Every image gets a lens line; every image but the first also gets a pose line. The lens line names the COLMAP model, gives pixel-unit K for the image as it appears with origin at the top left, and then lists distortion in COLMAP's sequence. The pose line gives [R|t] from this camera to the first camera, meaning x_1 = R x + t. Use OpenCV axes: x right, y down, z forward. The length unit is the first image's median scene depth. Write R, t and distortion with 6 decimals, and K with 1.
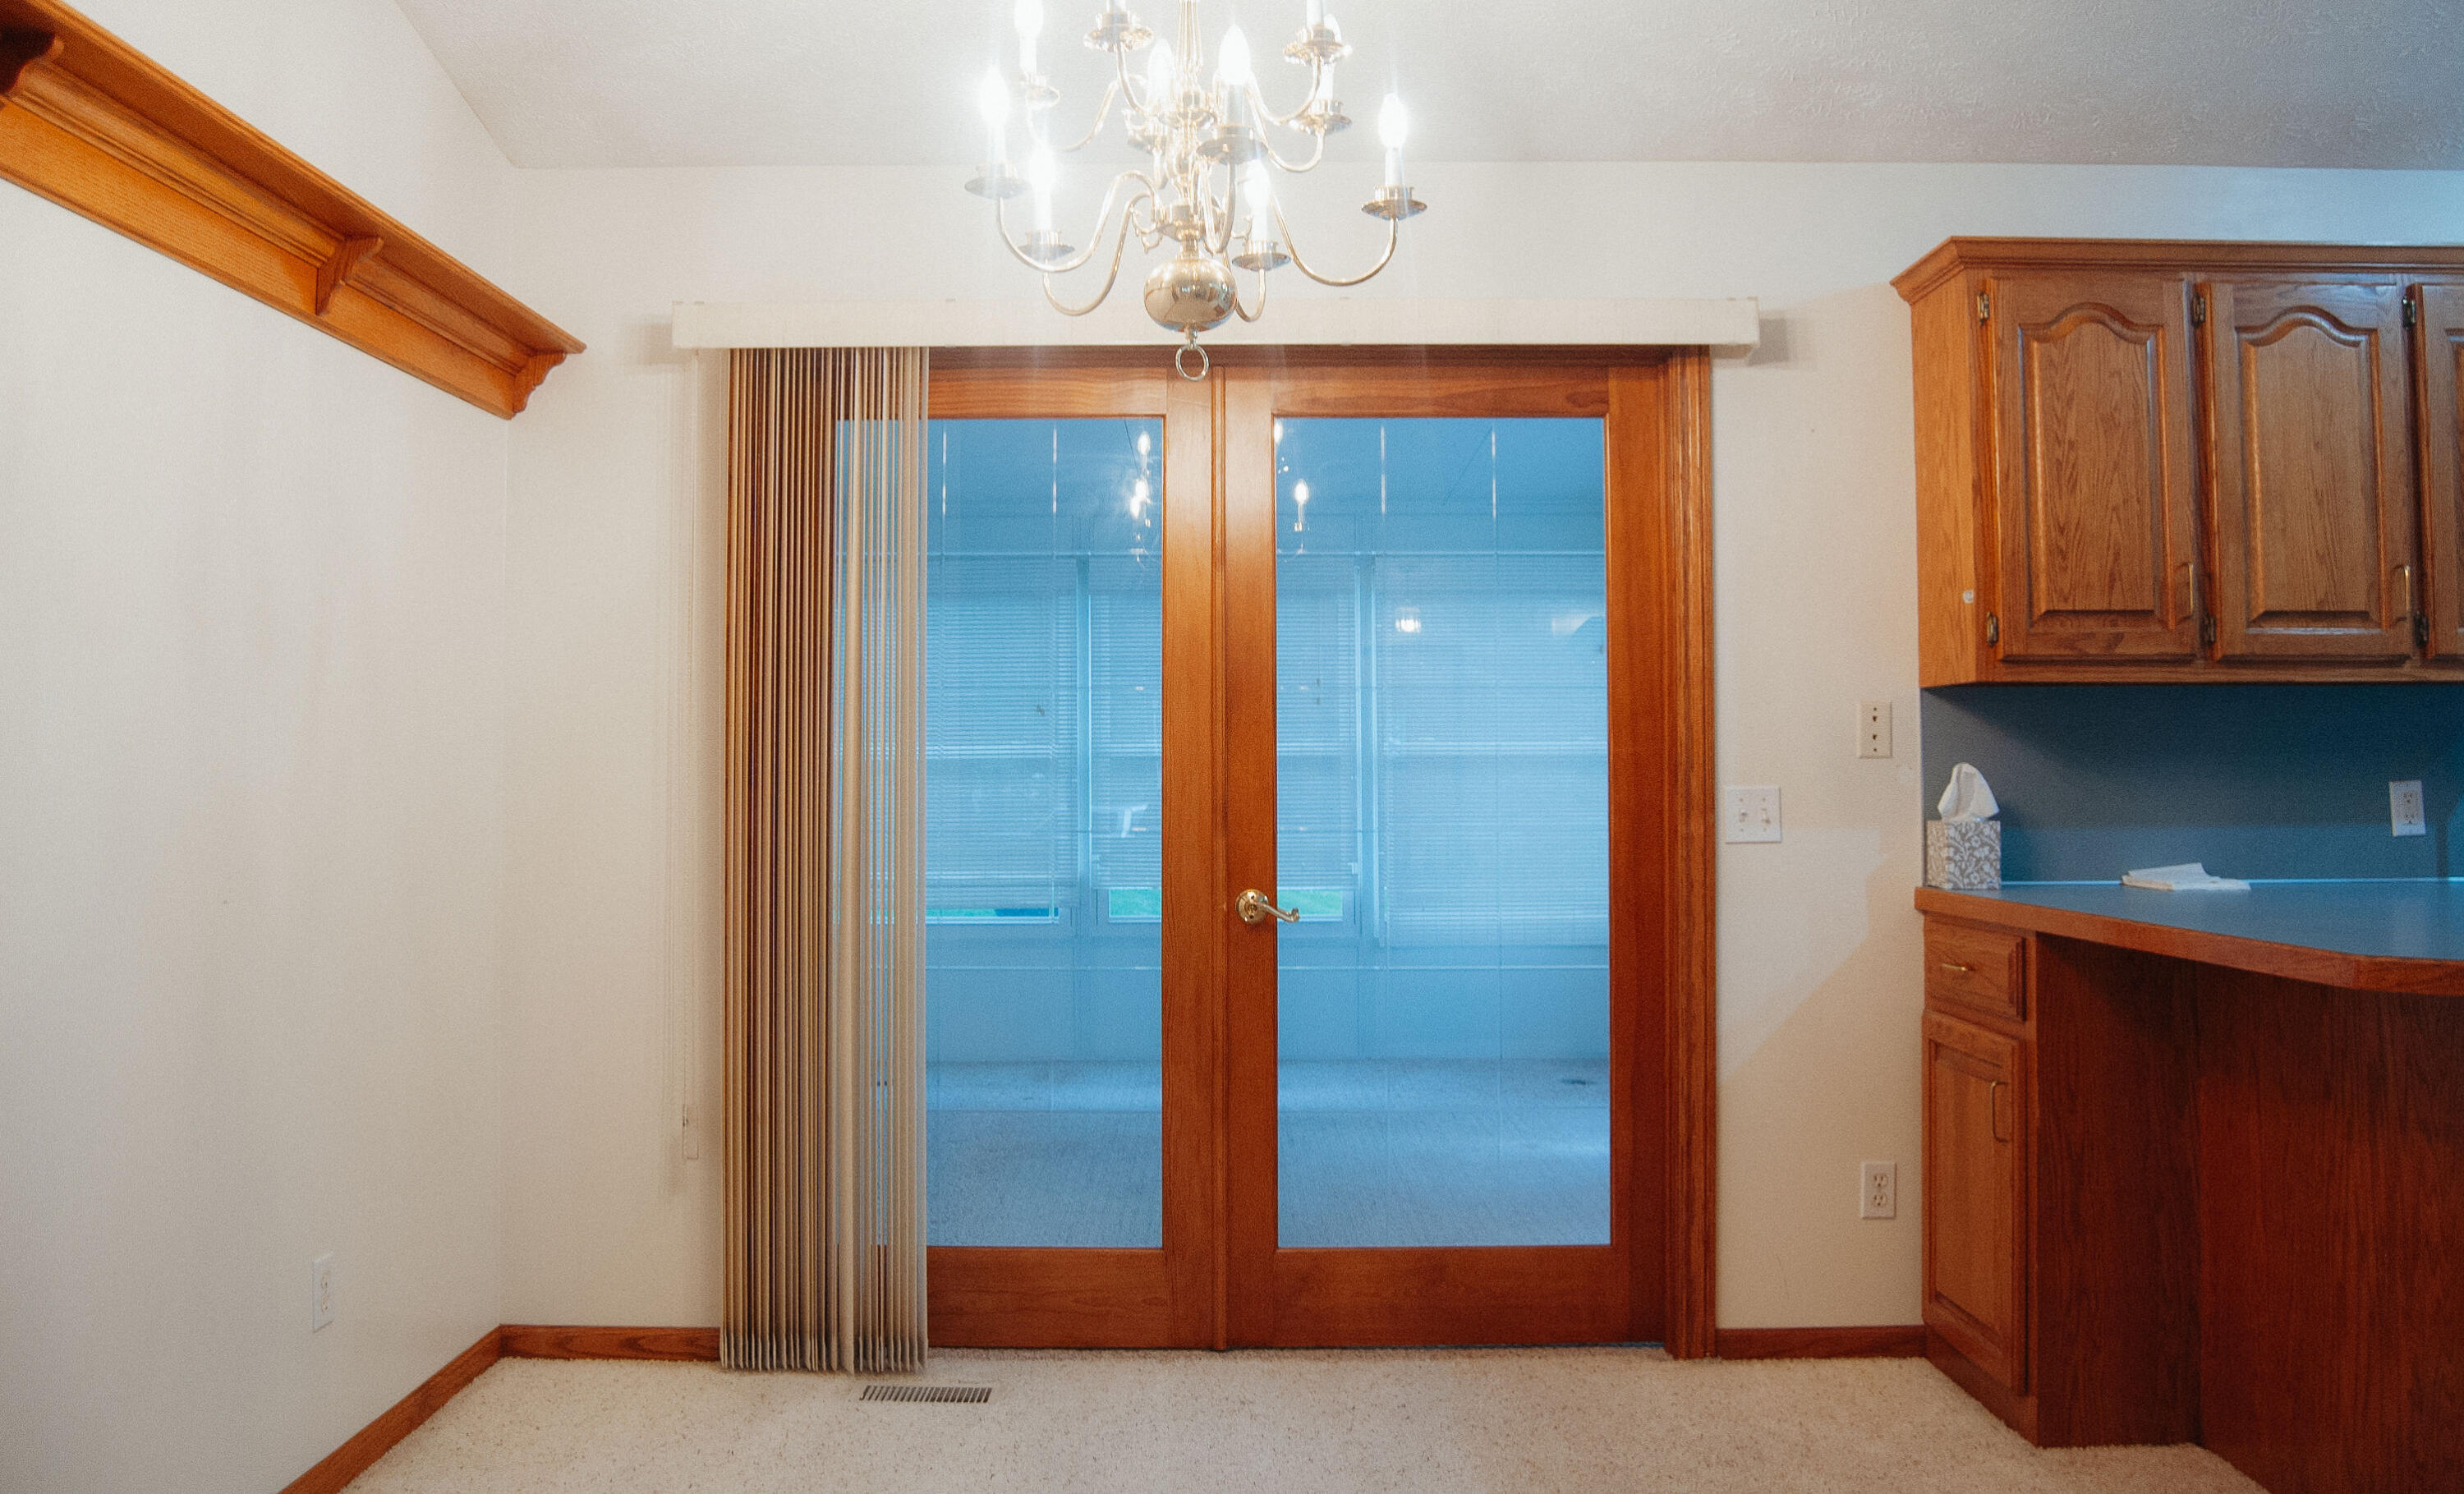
lens RADIAL K [[1982.8, 0, 1193.0], [0, 1982.8, 702.7], [0, 0, 1]] dist [-0.073237, 0.004385]
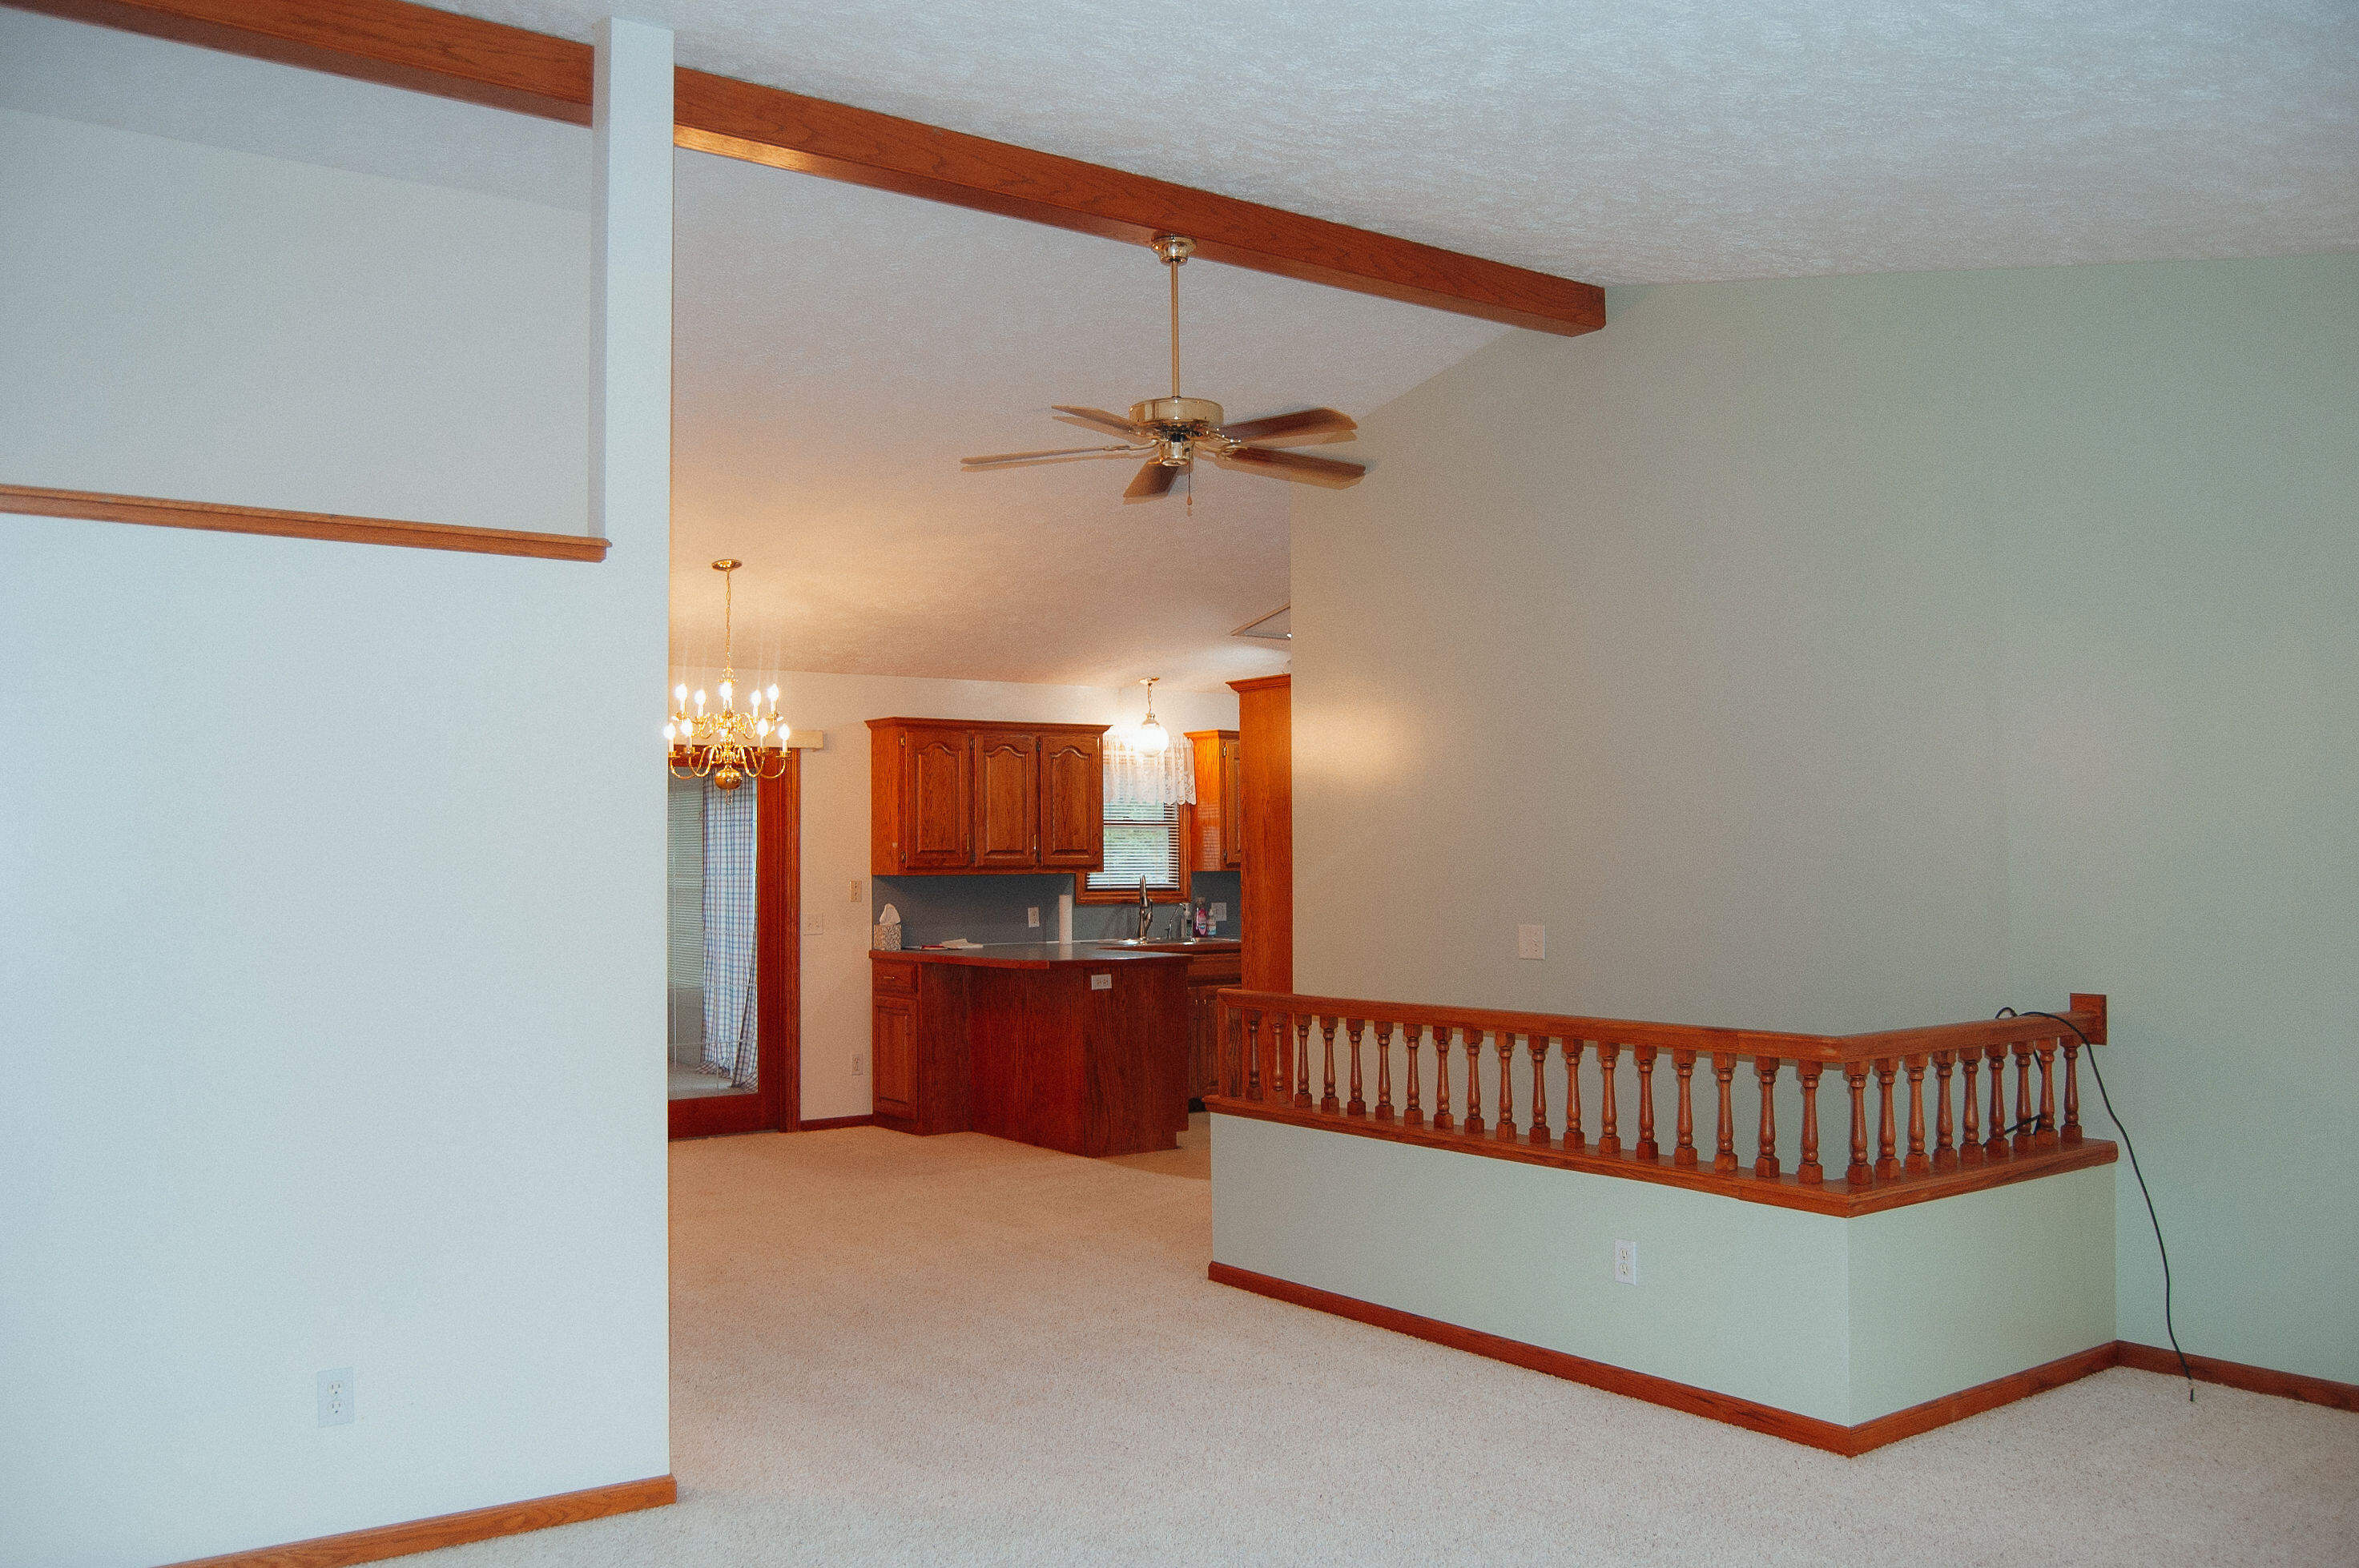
lens RADIAL K [[1899.3, 0, 1184.5], [0, 1899.3, 784.8], [0, 0, 1]] dist [0.005812, 0.006814]
pose [[0.800102, 0.019104, 0.599559, -0.902465], [-0.017242, 0.999812, -0.008848, -0.123337], [-0.599616, -0.003258, 0.800281, -1.418568]]
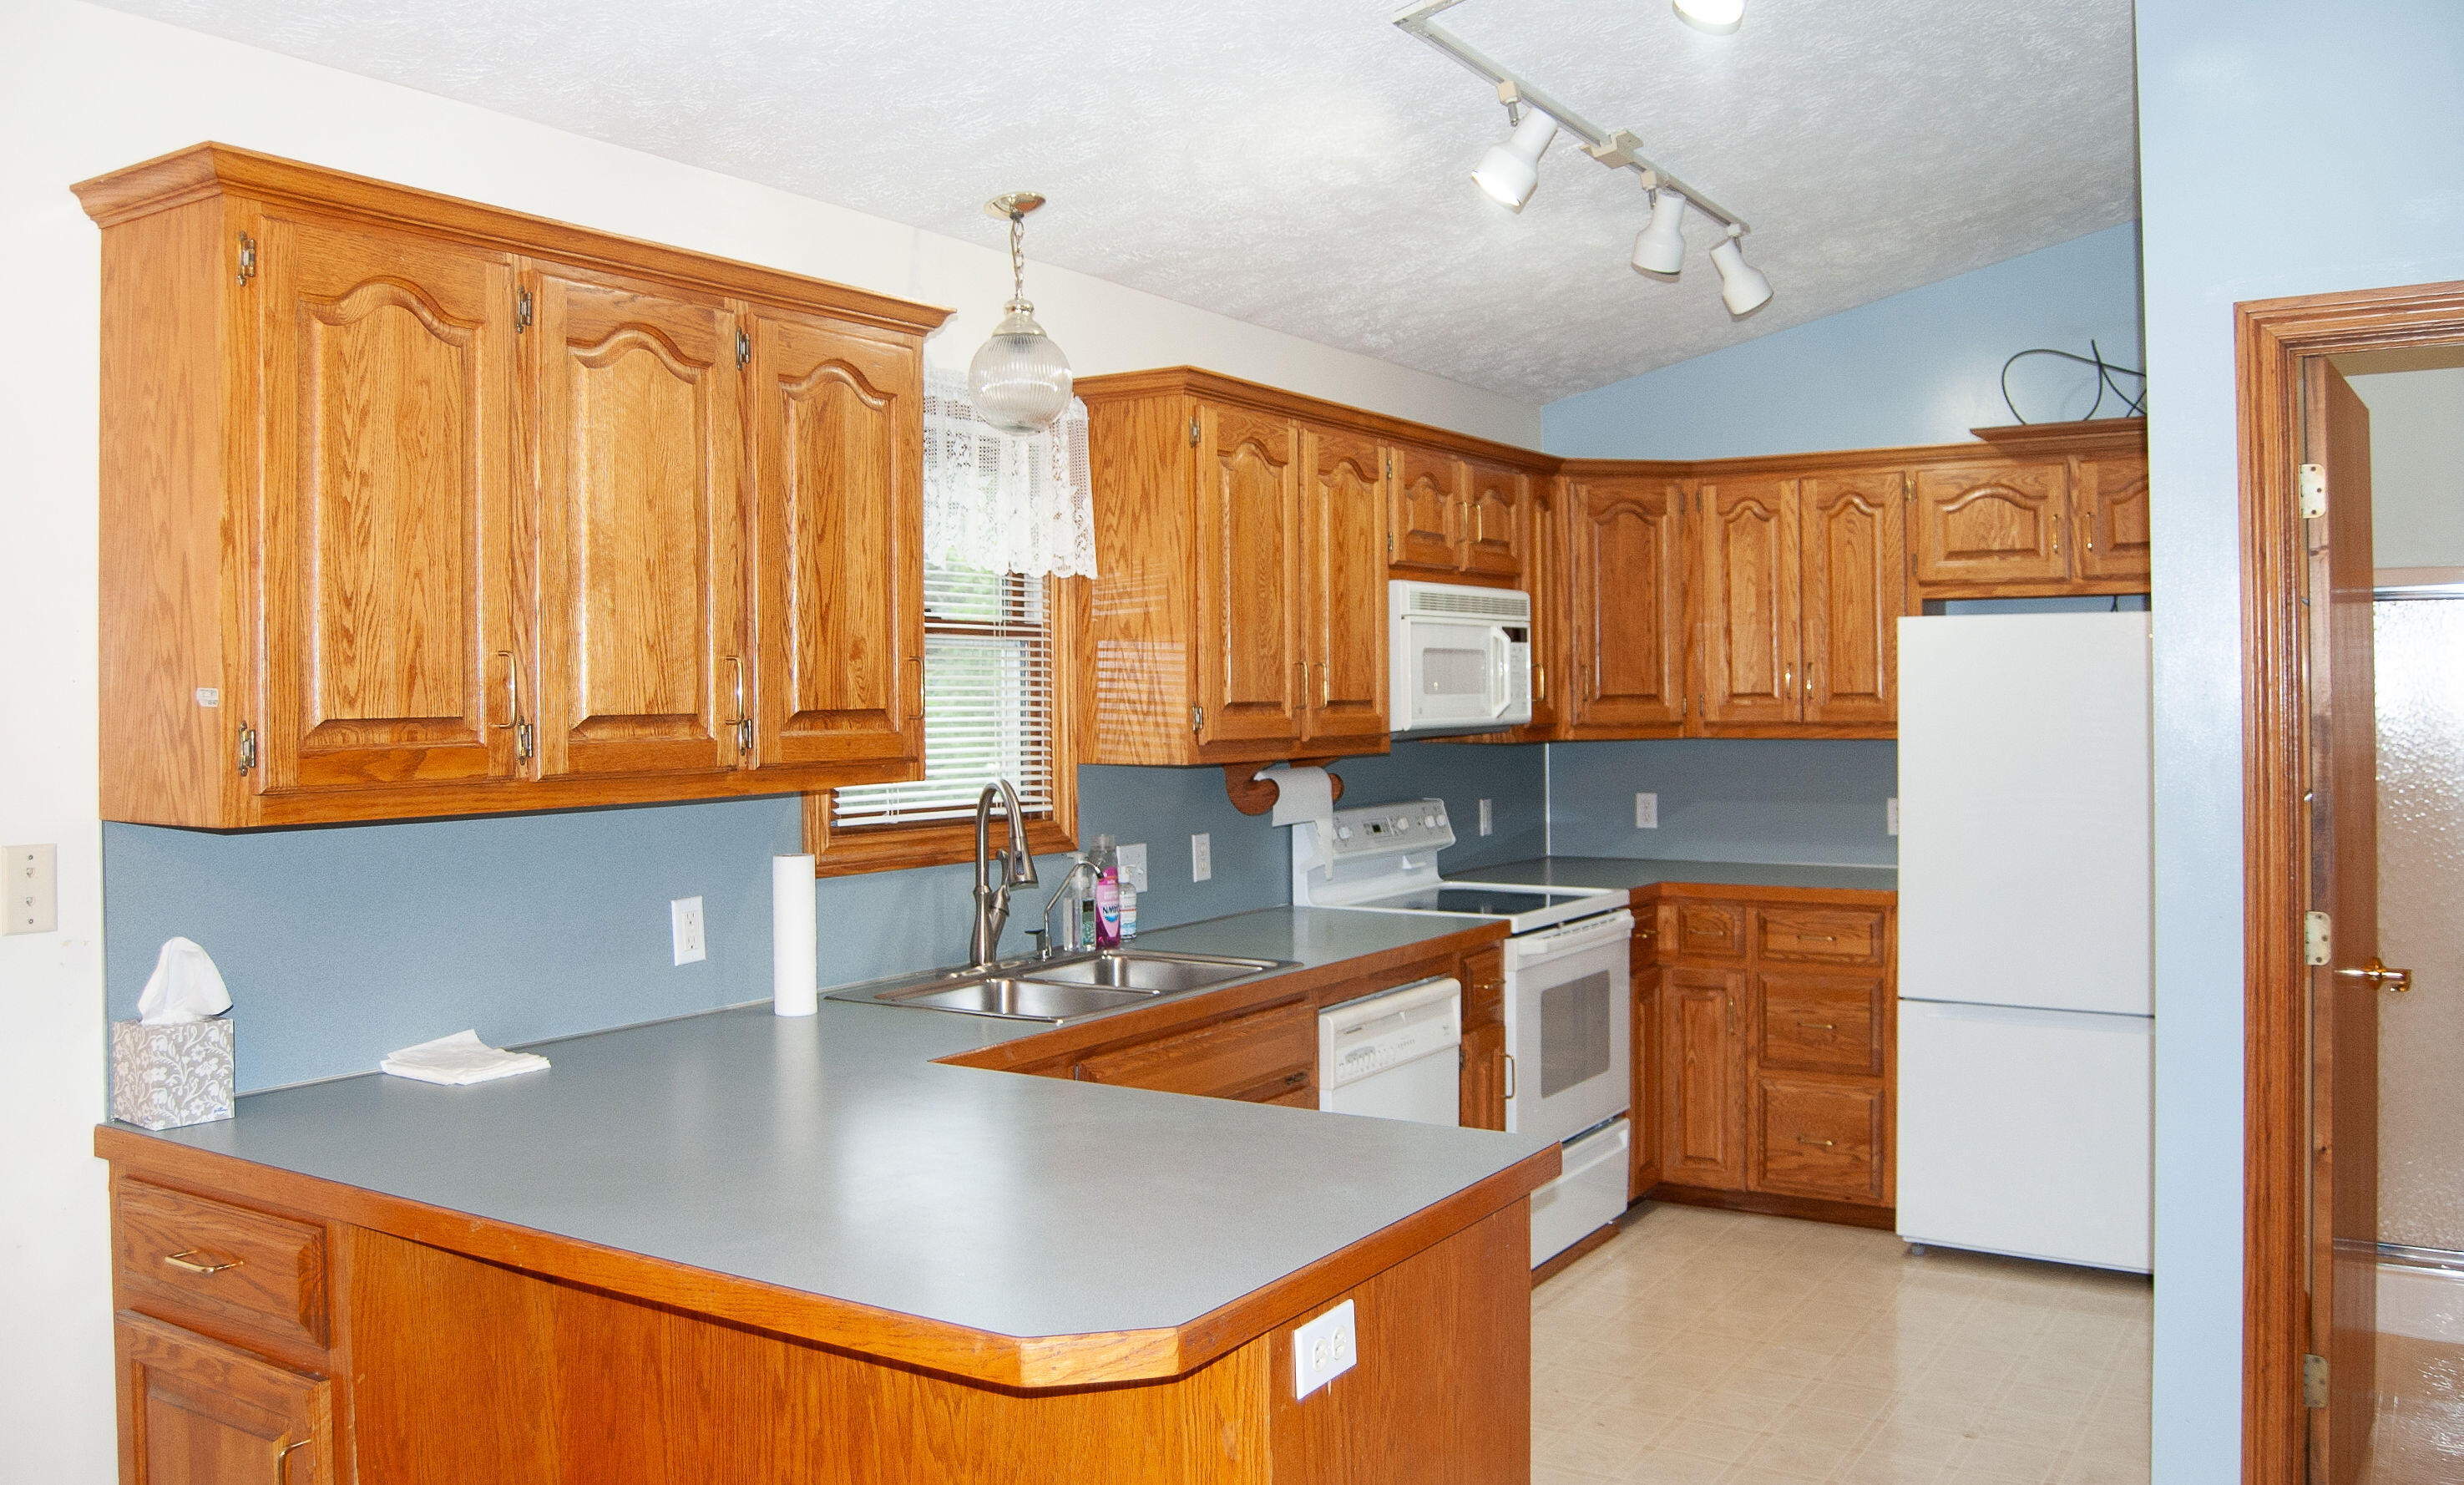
lens RADIAL K [[1983.1, 0, 1242.8], [0, 1983.1, 685.1], [0, 0, 1]] dist [-0.073237, 0.004385]
pose [[0.526890, -0.000595, 0.849933, 0.026345], [-0.025577, 0.999536, 0.016556, -0.078112], [-0.849548, -0.030462, 0.526630, 0.366508]]
